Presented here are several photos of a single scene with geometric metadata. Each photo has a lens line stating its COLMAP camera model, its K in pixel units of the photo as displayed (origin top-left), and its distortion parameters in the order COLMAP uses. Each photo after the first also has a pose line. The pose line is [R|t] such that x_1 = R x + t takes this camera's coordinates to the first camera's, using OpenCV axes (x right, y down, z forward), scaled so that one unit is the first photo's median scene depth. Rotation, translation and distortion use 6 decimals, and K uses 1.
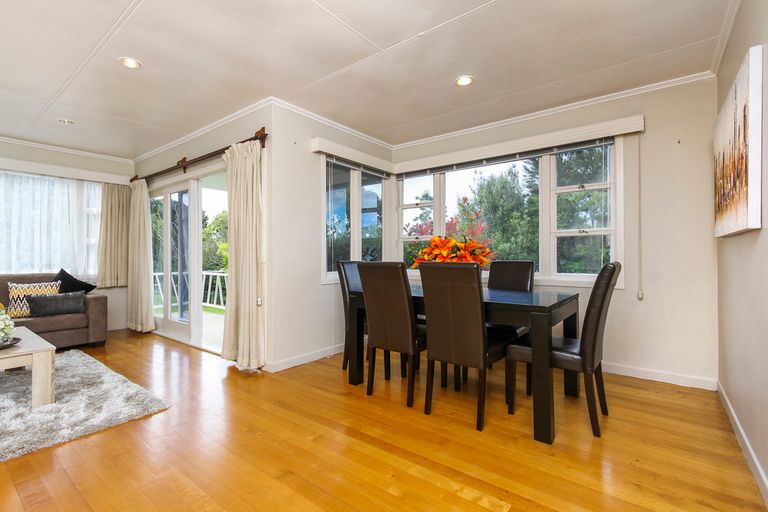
lens RADIAL K [[375.5, 0, 389.6], [0, 375.5, 255.3], [0, 0, 1]] dist [-0.001458, -0.001045]
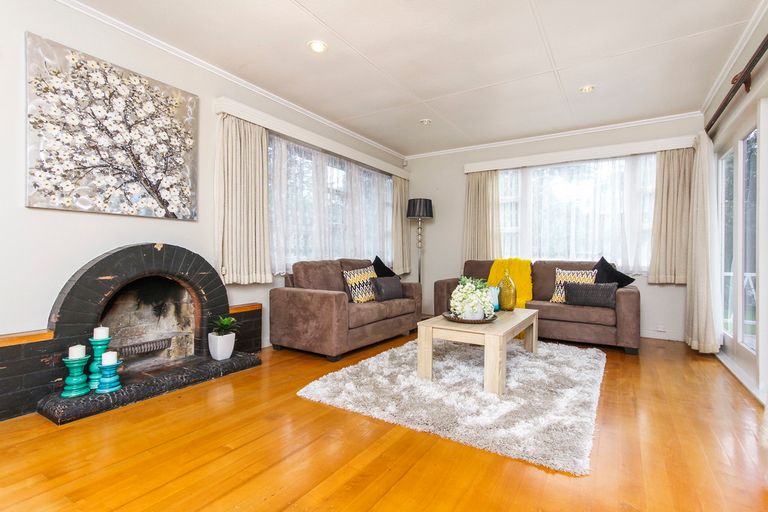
lens RADIAL K [[375.5, 0, 386.1], [0, 375.5, 255.5], [0, 0, 1]] dist [-0.001458, -0.001045]
pose [[0.070504, 0.010404, -0.997457, -0.007906], [-0.018475, 0.999788, 0.009122, 0.033804], [0.997340, 0.017785, 0.070681, 0.410533]]
